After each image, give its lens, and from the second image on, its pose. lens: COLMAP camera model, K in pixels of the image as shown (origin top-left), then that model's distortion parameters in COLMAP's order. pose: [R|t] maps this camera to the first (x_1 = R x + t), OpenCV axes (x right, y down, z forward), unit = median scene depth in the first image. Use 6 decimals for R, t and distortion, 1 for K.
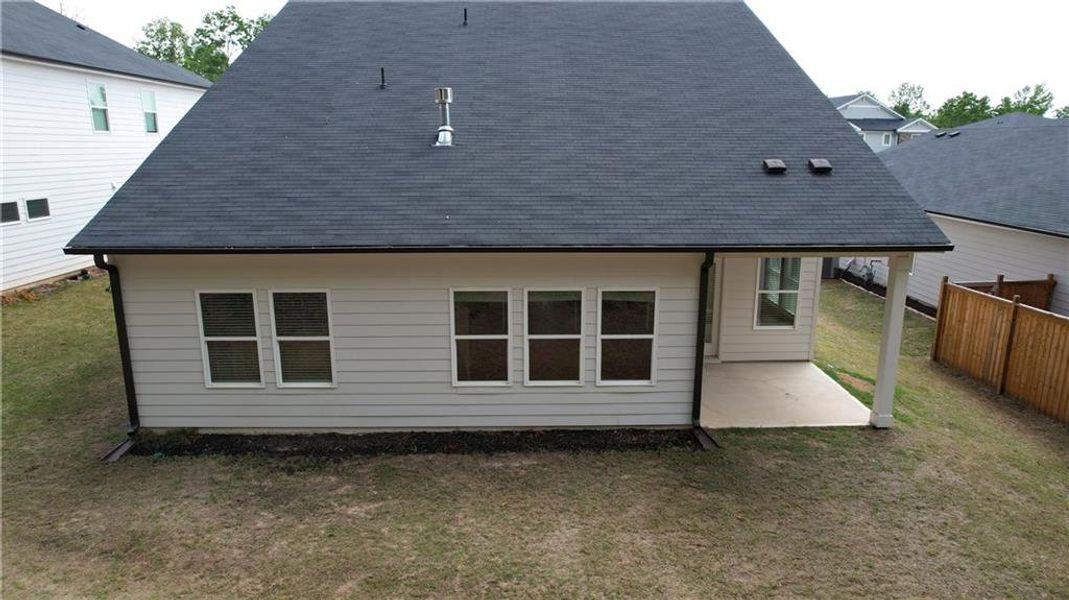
lens RADIAL K [[679.5, 0, 535.4], [0, 679.5, 301.5], [0, 0, 1]] dist [-0.064388, 0.043686]
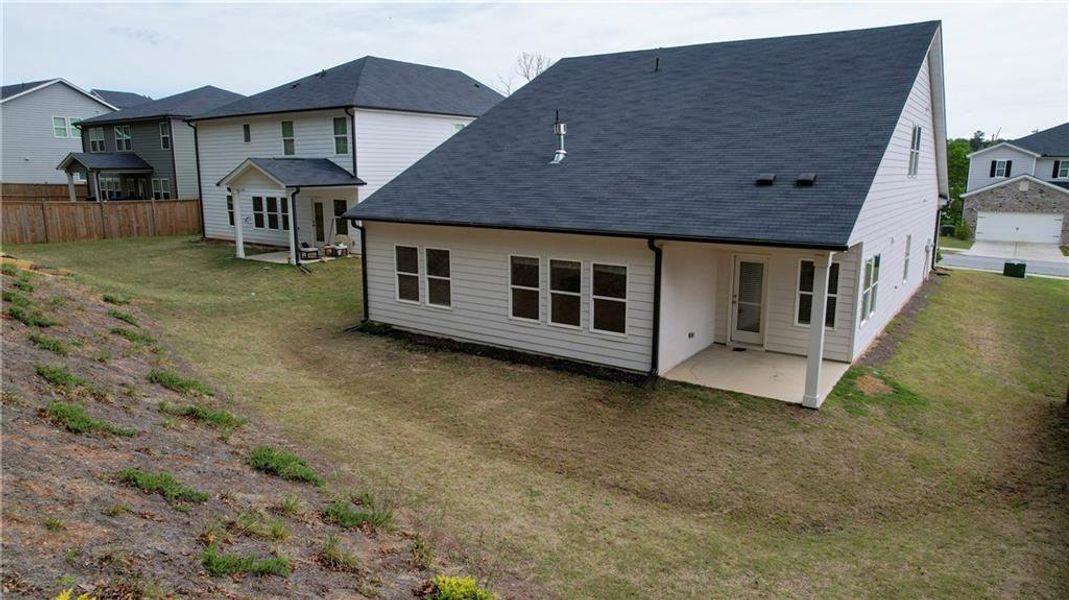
lens RADIAL K [[679.5, 0, 532.9], [0, 679.5, 301.1], [0, 0, 1]] dist [-0.064388, 0.043686]
pose [[0.800734, 0.113275, -0.588213, 0.826463], [-0.135107, 0.990807, 0.006884, 0.068358], [0.583585, 0.073960, 0.808677, -0.212572]]
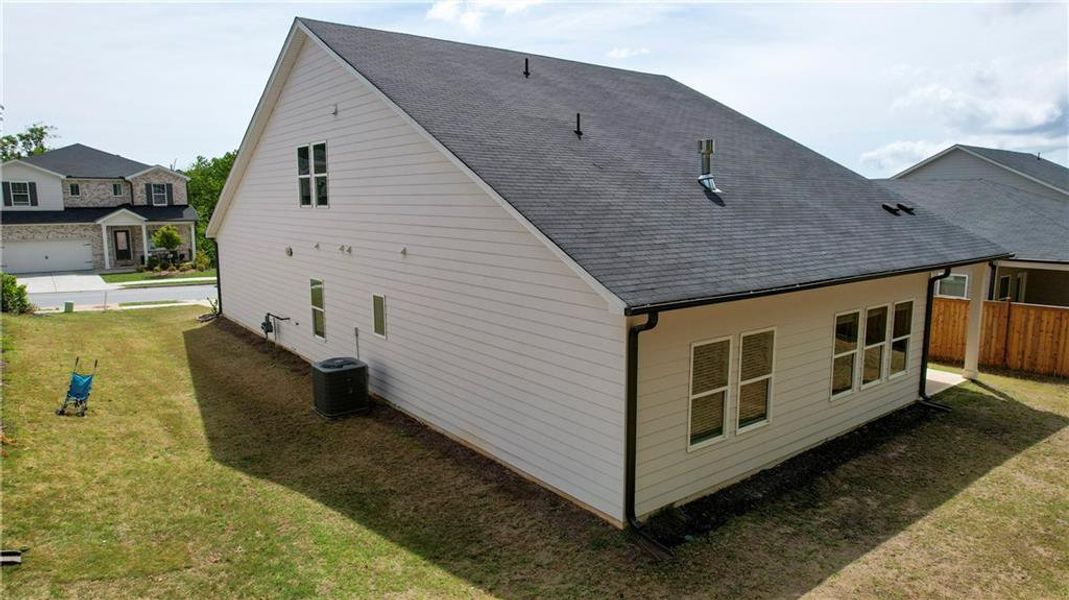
lens RADIAL K [[679.5, 0, 530.9], [0, 679.5, 301.0], [0, 0, 1]] dist [-0.064388, 0.043686]
pose [[0.800607, -0.090058, 0.592384, -1.183515], [0.136610, 0.990037, -0.034115, -0.071606], [-0.583410, 0.108238, 0.804933, 0.372501]]
